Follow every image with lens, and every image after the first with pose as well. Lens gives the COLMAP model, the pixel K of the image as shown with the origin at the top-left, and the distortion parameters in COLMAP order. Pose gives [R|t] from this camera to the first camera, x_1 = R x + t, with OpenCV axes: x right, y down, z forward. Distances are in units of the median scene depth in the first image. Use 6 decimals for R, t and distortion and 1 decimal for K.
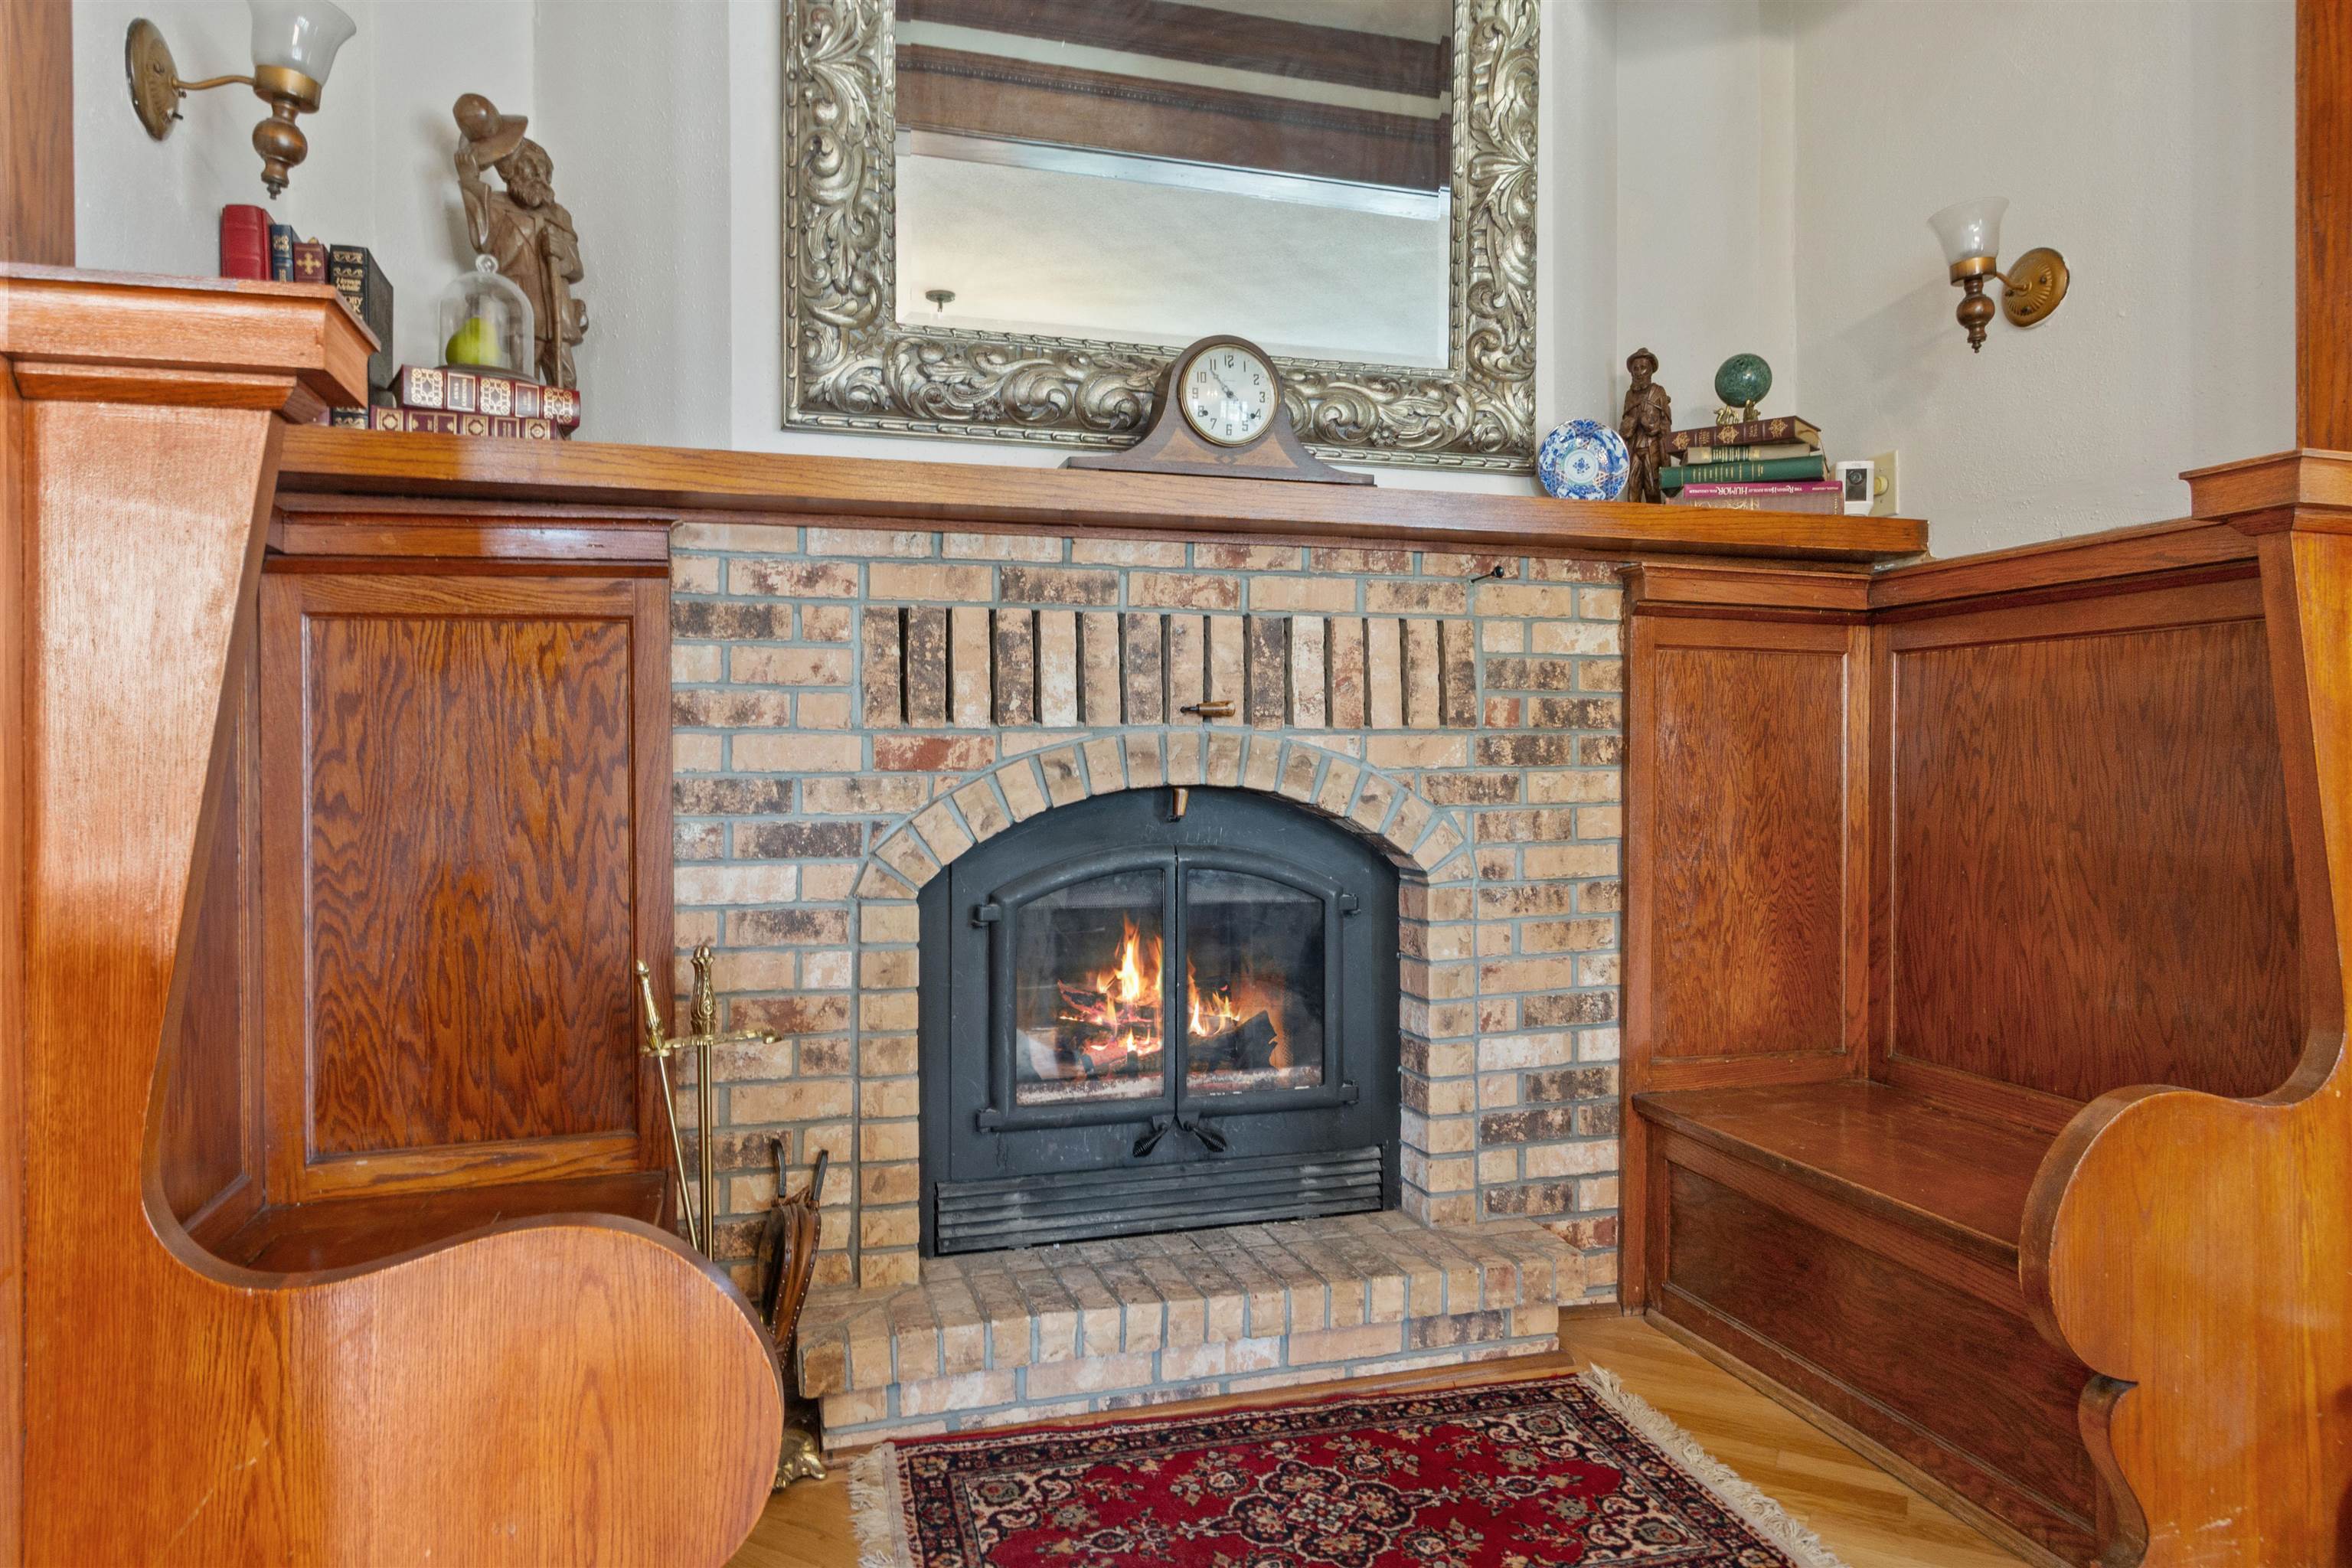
lens RADIAL K [[1448.2, 0, 1199.8], [0, 1448.2, 740.5], [0, 0, 1]] dist [0.003313, 0.000049]
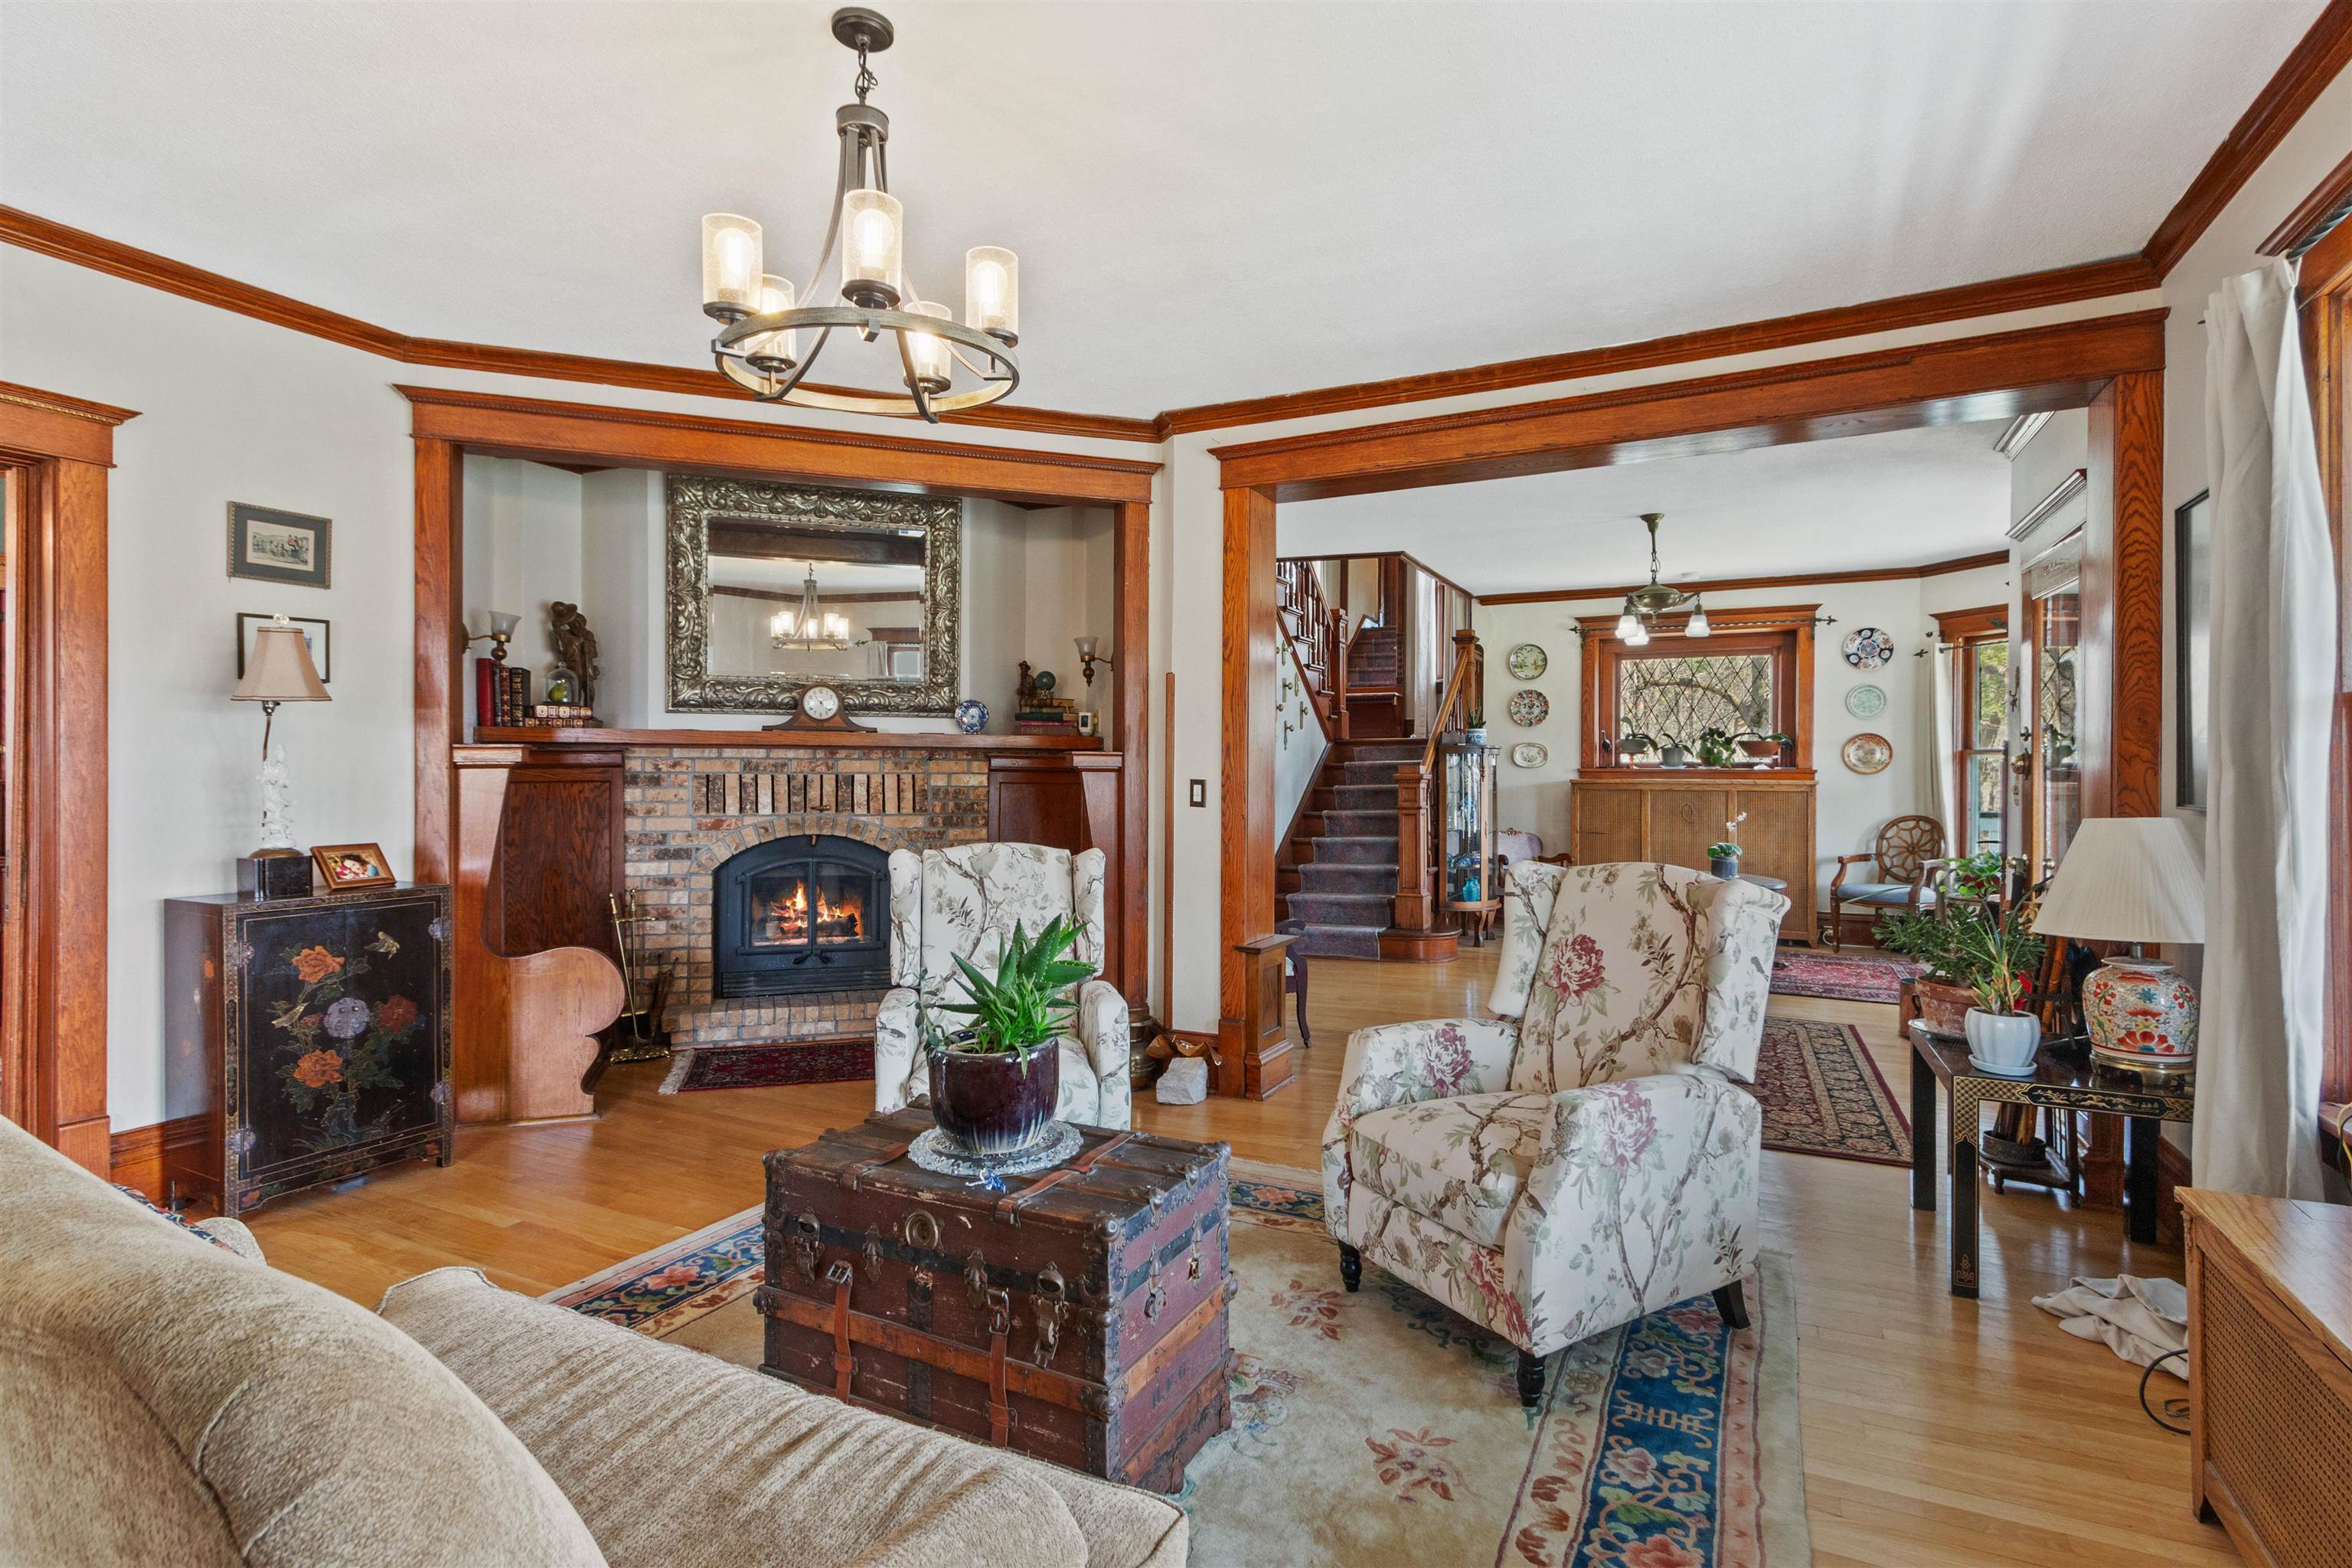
lens RADIAL K [[1102.0, 0, 1180.4], [0, 1102.0, 759.8], [0, 0, 1]] dist [0.002961, -0.000761]
pose [[0.999170, 0.009179, 0.039690, 0.655026], [-0.009454, 0.999933, 0.006722, -0.143930], [-0.039626, -0.007092, 0.999189, -1.252996]]
